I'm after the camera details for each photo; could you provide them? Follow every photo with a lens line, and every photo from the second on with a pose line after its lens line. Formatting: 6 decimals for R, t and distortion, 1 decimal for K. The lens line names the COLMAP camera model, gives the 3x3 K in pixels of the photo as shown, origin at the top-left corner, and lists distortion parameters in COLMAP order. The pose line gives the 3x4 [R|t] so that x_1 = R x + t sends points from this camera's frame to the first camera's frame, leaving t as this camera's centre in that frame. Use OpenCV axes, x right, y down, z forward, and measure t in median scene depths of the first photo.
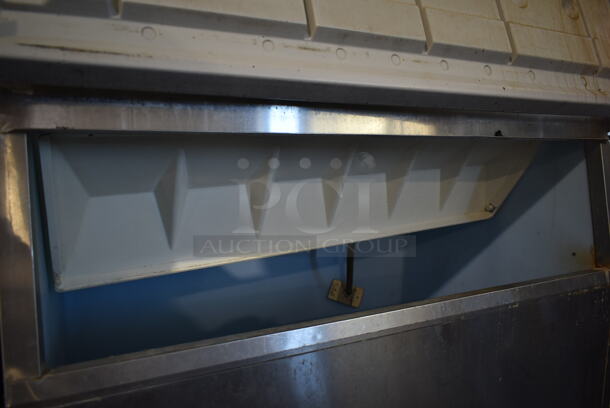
lens RADIAL K [[463.5, 0, 306.4], [0, 463.5, 200.7], [0, 0, 1]] dist [-0.007240, -0.004978]
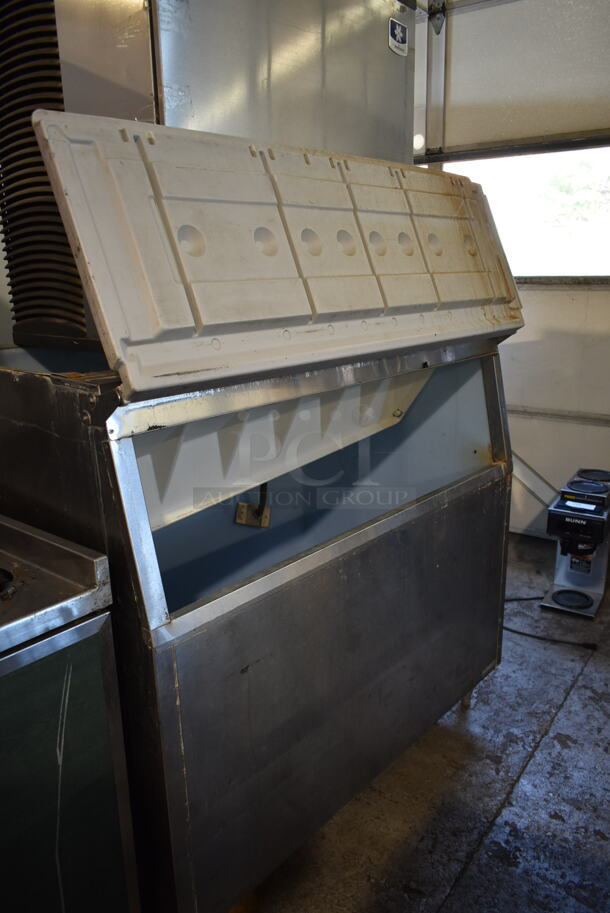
lens RADIAL K [[693.7, 0, 306.5], [0, 693.7, 458.2], [0, 0, 1]] dist [-0.007240, -0.004978]
pose [[0.927018, -0.129454, 0.351965, -0.494491], [0.078723, 0.984794, 0.154868, -0.199717], [-0.366661, -0.115857, 0.923113, -0.519037]]
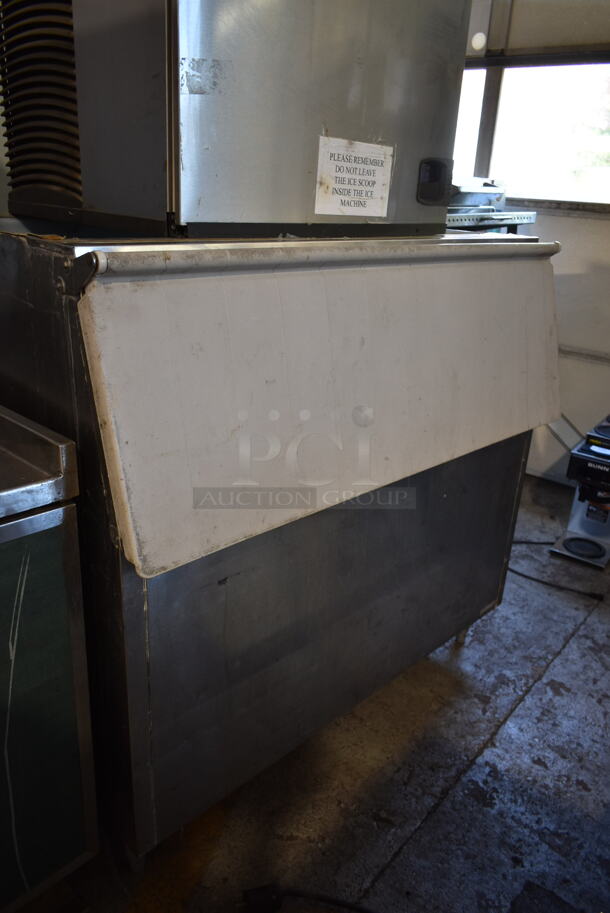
lens RADIAL K [[693.7, 0, 307.8], [0, 693.7, 457.2], [0, 0, 1]] dist [-0.007240, -0.004978]
pose [[0.946792, -0.077196, 0.312451, -0.417401], [-0.004574, 0.967484, 0.252892, -0.134596], [-0.321813, -0.240866, 0.915653, -0.429005]]
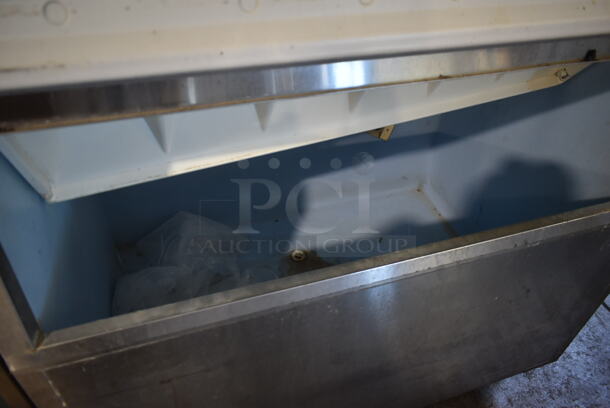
lens RADIAL K [[463.5, 0, 305.2], [0, 463.5, 200.3], [0, 0, 1]] dist [-0.007240, -0.004978]
pose [[0.990448, 0.117642, -0.071930, 0.051556], [-0.057486, 0.826434, 0.560091, -0.320217], [0.125336, -0.550606, 0.825303, 0.221416]]
